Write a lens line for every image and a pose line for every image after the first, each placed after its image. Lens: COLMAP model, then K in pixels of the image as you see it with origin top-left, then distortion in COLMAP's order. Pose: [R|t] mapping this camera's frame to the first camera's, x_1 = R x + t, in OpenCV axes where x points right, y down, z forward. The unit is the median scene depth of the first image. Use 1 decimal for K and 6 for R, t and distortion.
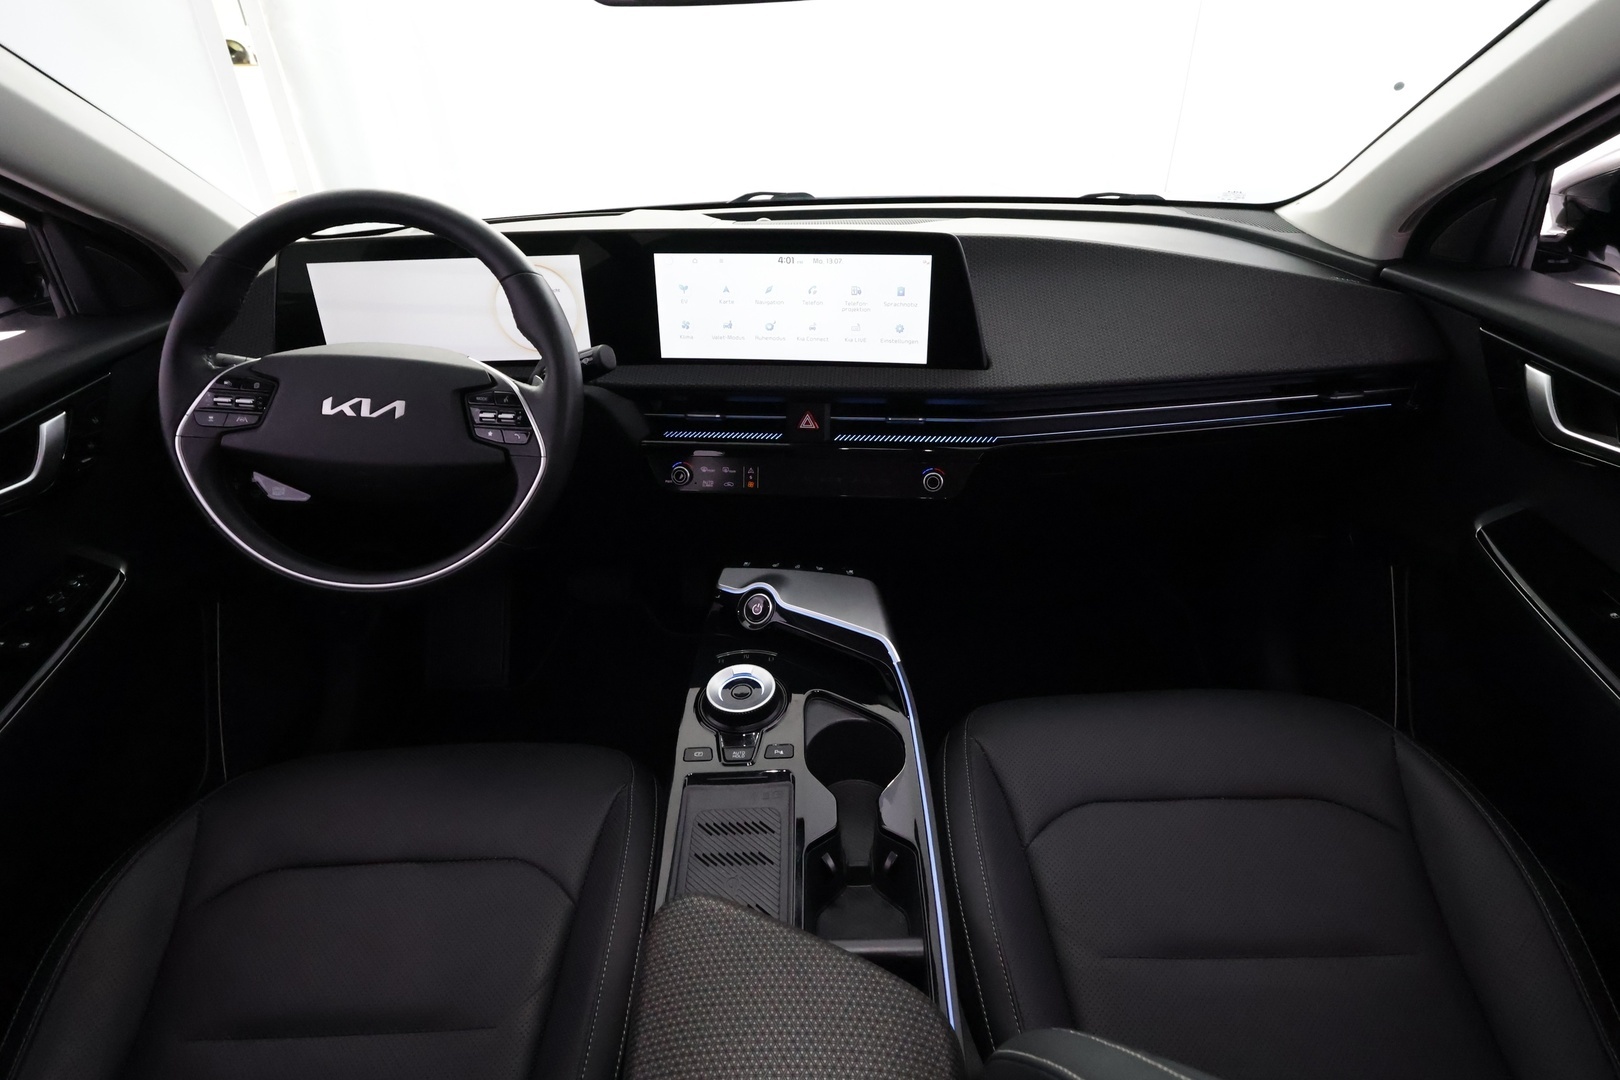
lens RADIAL K [[891.7, 0, 790.3], [0, 891.7, 537.8], [0, 0, 1]] dist [-0.007738, 0.000953]
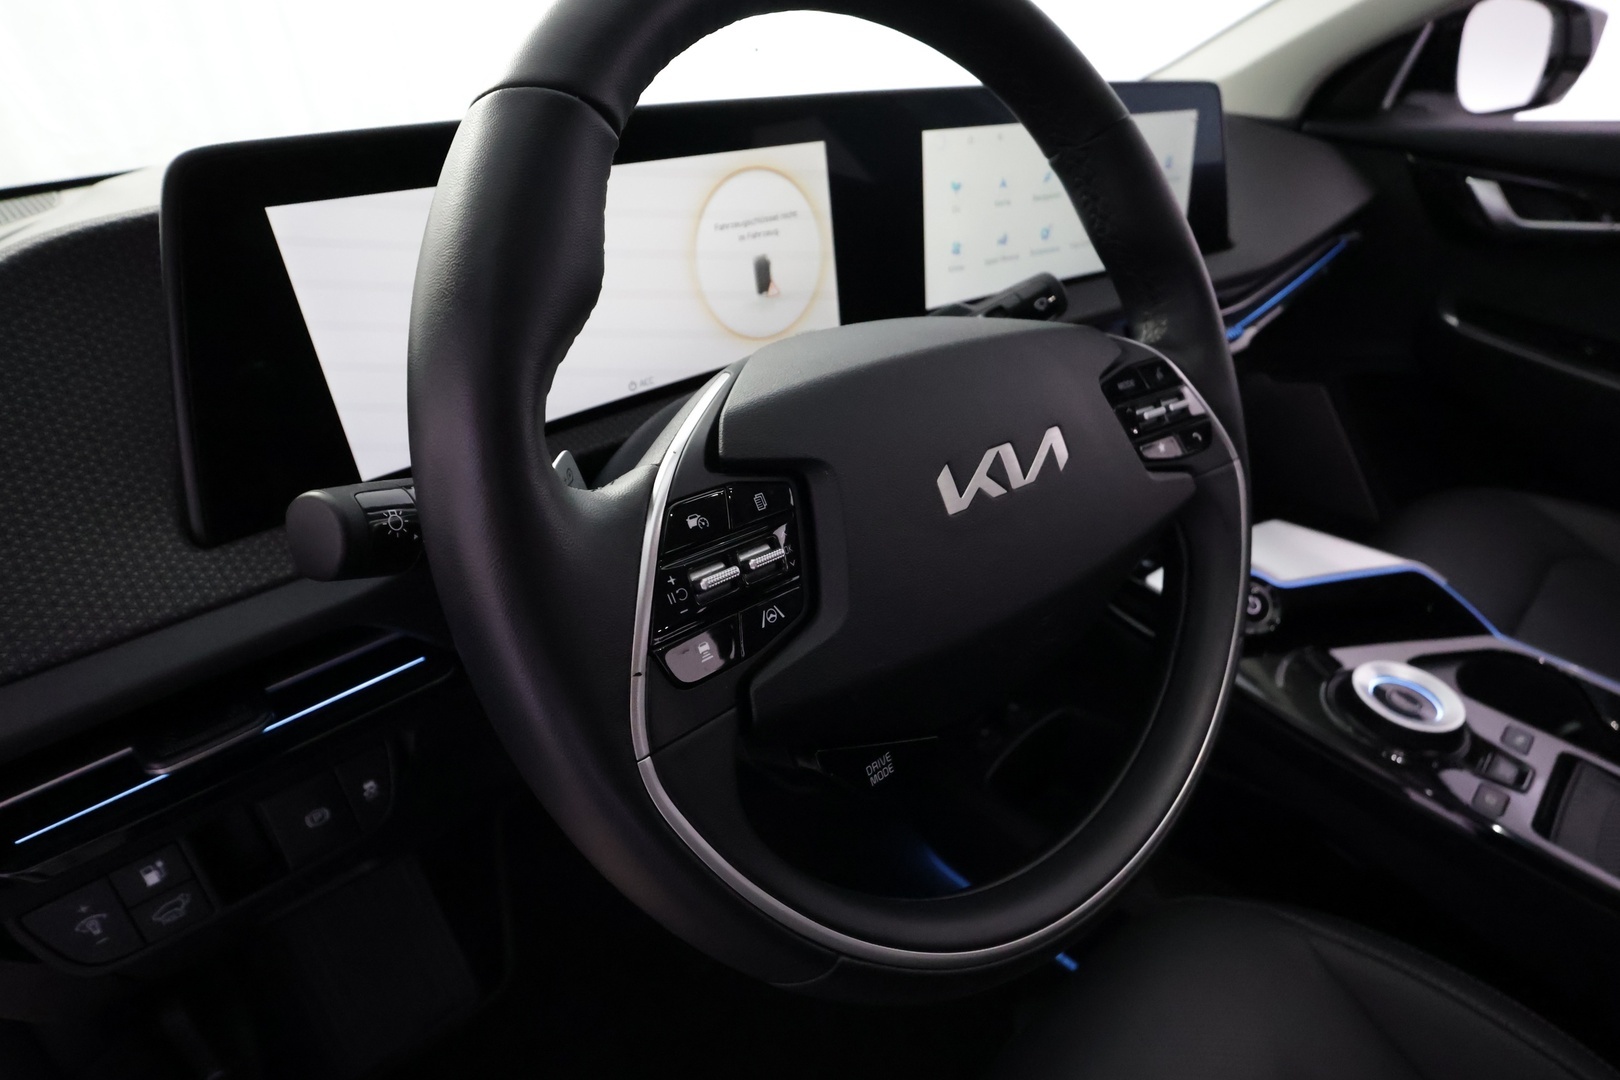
lens RADIAL K [[891.7, 0, 790.3], [0, 891.7, 537.8], [0, 0, 1]] dist [-0.007738, 0.000953]
pose [[0.721344, -0.322305, 0.613011, -0.676835], [0.325277, 0.939083, 0.110985, -0.162332], [-0.611439, 0.119340, 0.782240, 0.634748]]
